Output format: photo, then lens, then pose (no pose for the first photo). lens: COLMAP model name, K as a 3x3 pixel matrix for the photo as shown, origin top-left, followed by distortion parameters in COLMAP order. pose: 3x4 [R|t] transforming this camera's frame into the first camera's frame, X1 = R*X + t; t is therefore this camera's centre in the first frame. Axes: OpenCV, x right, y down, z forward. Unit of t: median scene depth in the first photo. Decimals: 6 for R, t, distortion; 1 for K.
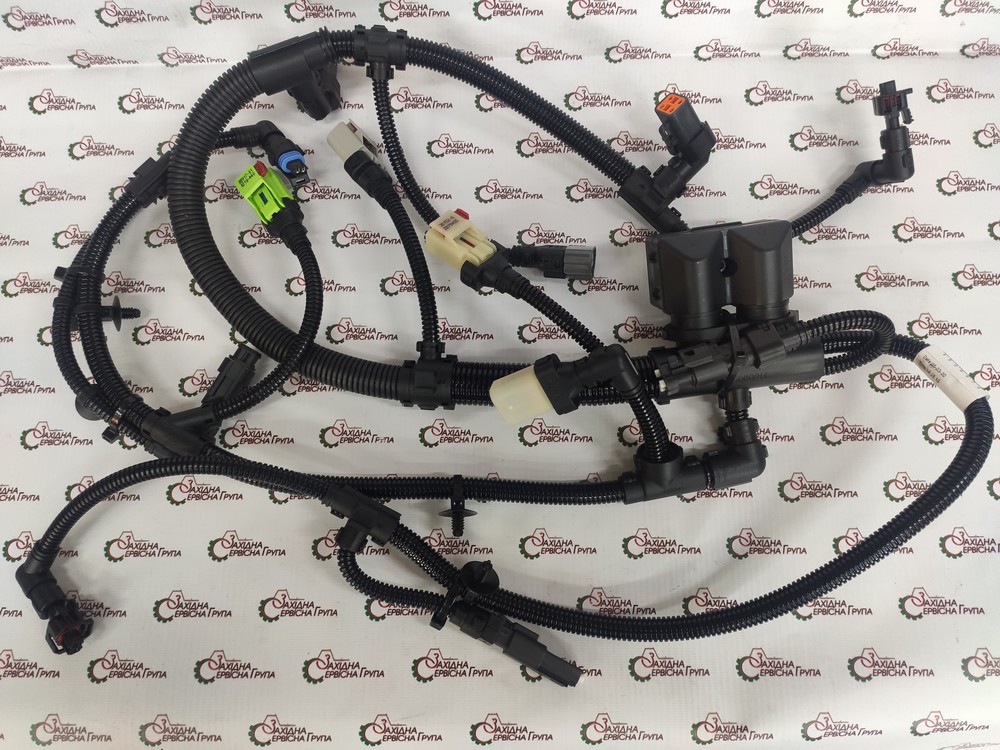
lens RADIAL K [[753.2, 0, 500.0], [0, 753.2, 375.0], [0, 0, 1]] dist [0.064574, -0.115367]
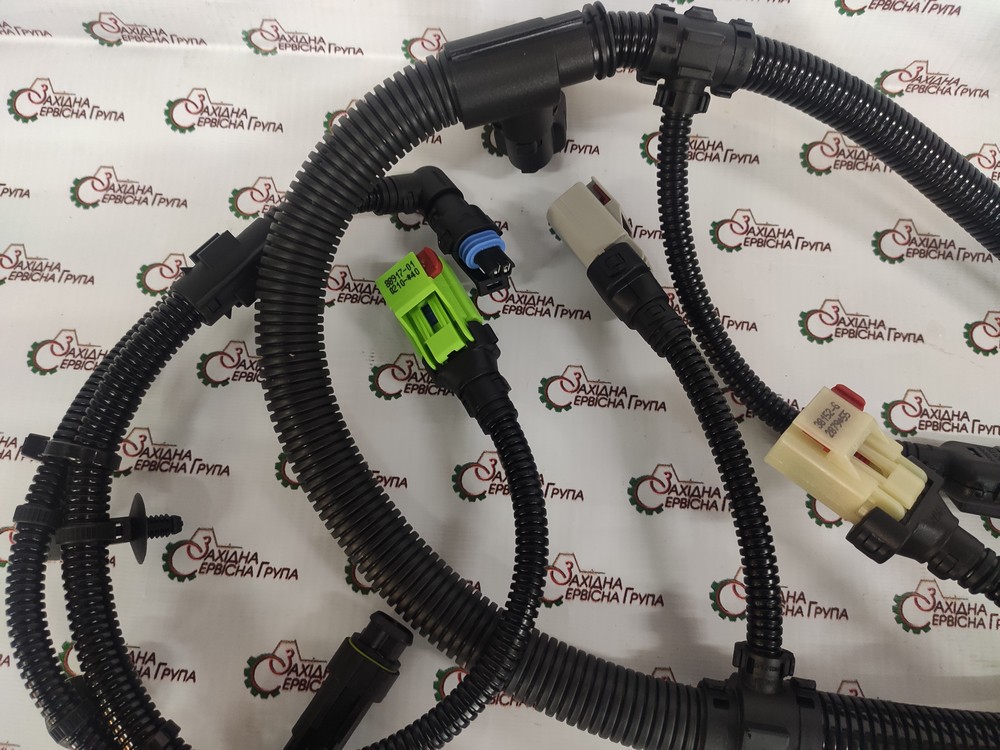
lens RADIAL K [[785.4, 0, 500.0], [0, 785.4, 375.0], [0, 0, 1]] dist [0.047769, -0.119368]
pose [[0.997114, 0.075719, -0.005542, -0.253351], [-0.075764, 0.997091, -0.008290, -0.189442], [0.004898, 0.008686, 0.999950, 0.446089]]
